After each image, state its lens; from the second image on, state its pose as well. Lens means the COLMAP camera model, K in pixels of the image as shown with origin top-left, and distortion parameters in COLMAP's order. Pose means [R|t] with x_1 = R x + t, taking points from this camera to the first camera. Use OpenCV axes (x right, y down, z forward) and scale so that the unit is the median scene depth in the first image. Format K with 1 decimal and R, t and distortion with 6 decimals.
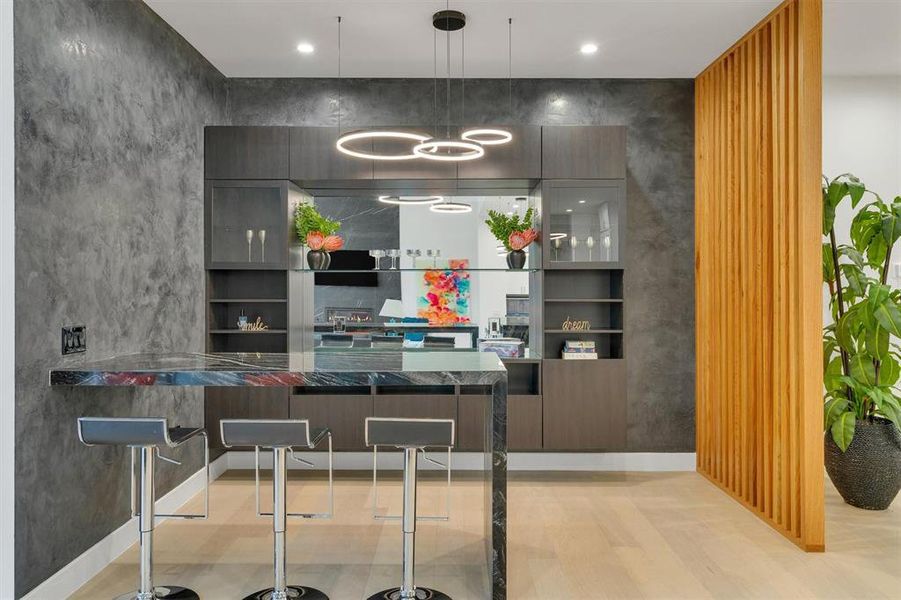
lens RADIAL K [[493.0, 0, 452.2], [0, 493.0, 291.3], [0, 0, 1]] dist [0.002949, 0.000133]
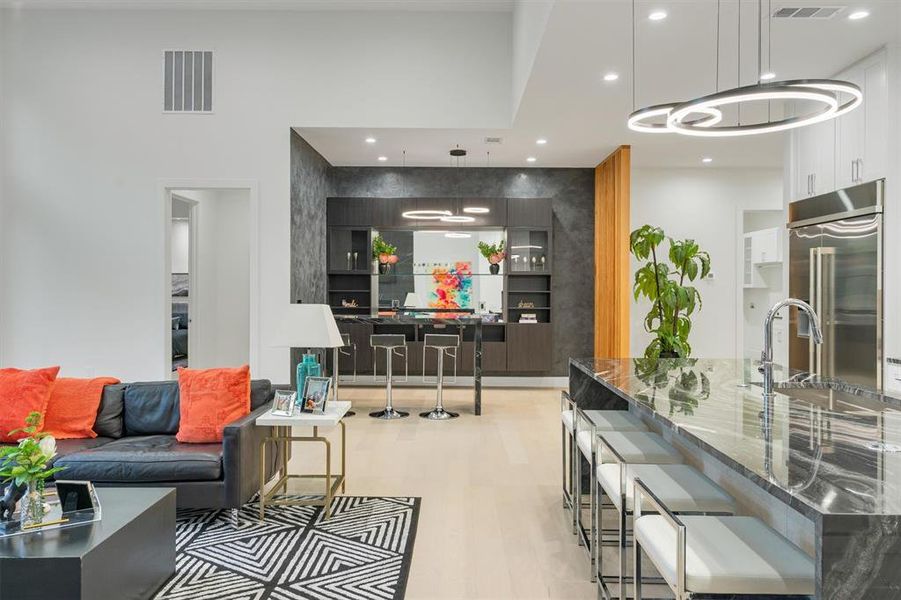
lens RADIAL K [[493.0, 0, 452.2], [0, 493.0, 291.3], [0, 0, 1]] dist [0.002949, 0.000133]
pose [[0.999949, 0.004812, -0.008906, -0.007855], [-0.004765, 0.999975, 0.005308, 0.008644], [0.008932, -0.005265, 0.999946, -0.797628]]
